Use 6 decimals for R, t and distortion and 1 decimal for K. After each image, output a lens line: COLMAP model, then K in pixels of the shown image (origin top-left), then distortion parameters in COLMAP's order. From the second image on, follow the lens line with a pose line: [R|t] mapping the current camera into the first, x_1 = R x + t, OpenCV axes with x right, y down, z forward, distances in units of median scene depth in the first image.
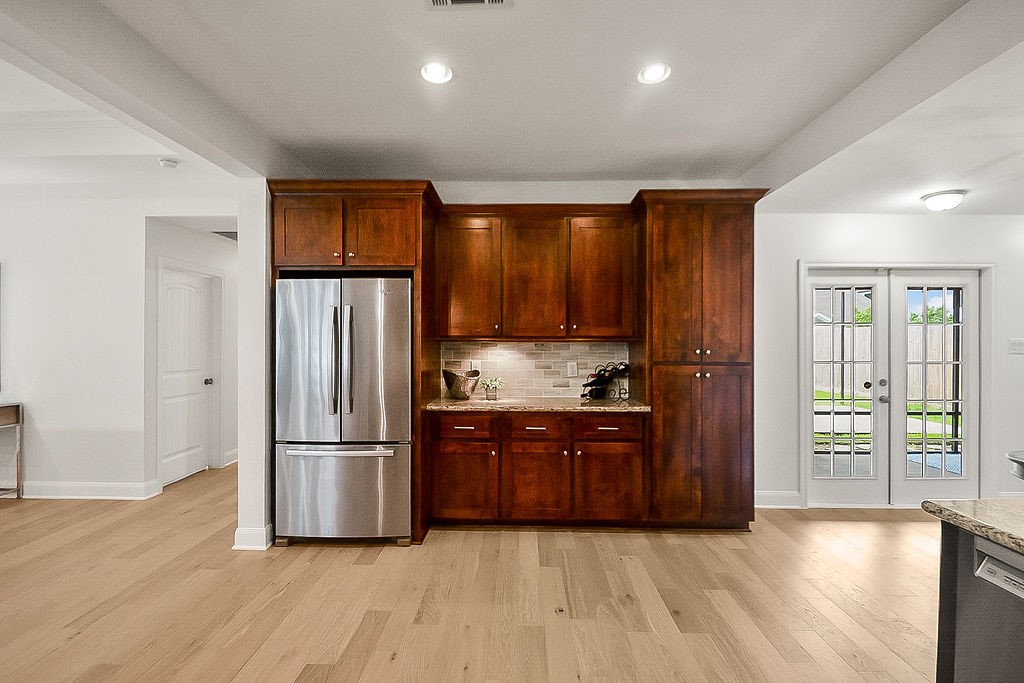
lens RADIAL K [[479.9, 0, 515.6], [0, 479.9, 342.7], [0, 0, 1]] dist [-0.001603, -0.000284]
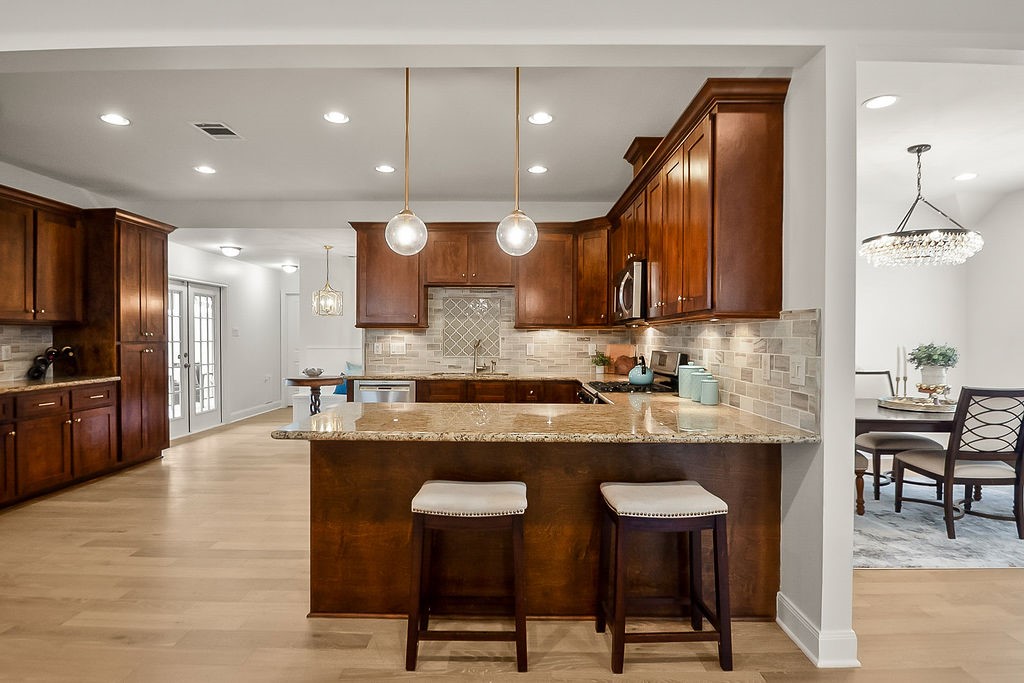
lens RADIAL K [[539.8, 0, 508.3], [0, 539.8, 339.0], [0, 0, 1]] dist [-0.024277, -0.000955]
pose [[0.003341, -0.008053, 0.999962, -0.988098], [-0.002739, 0.999964, 0.008062, 0.015178], [-0.999991, -0.002766, 0.003319, -0.049674]]
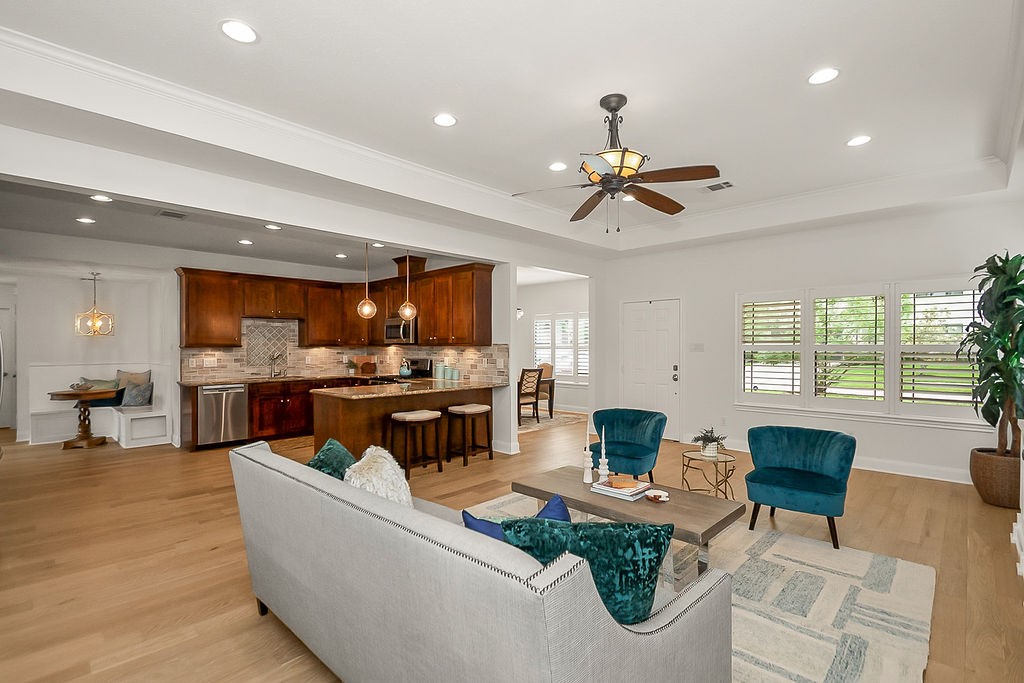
lens RADIAL K [[478.6, 0, 512.8], [0, 478.6, 349.7], [0, 0, 1]] dist [-0.000089, -0.000877]
pose [[-0.727675, -0.008011, 0.685875, -1.532907], [0.001568, 0.999910, 0.013343, -0.014434], [-0.685920, 0.010785, -0.727597, 0.771124]]
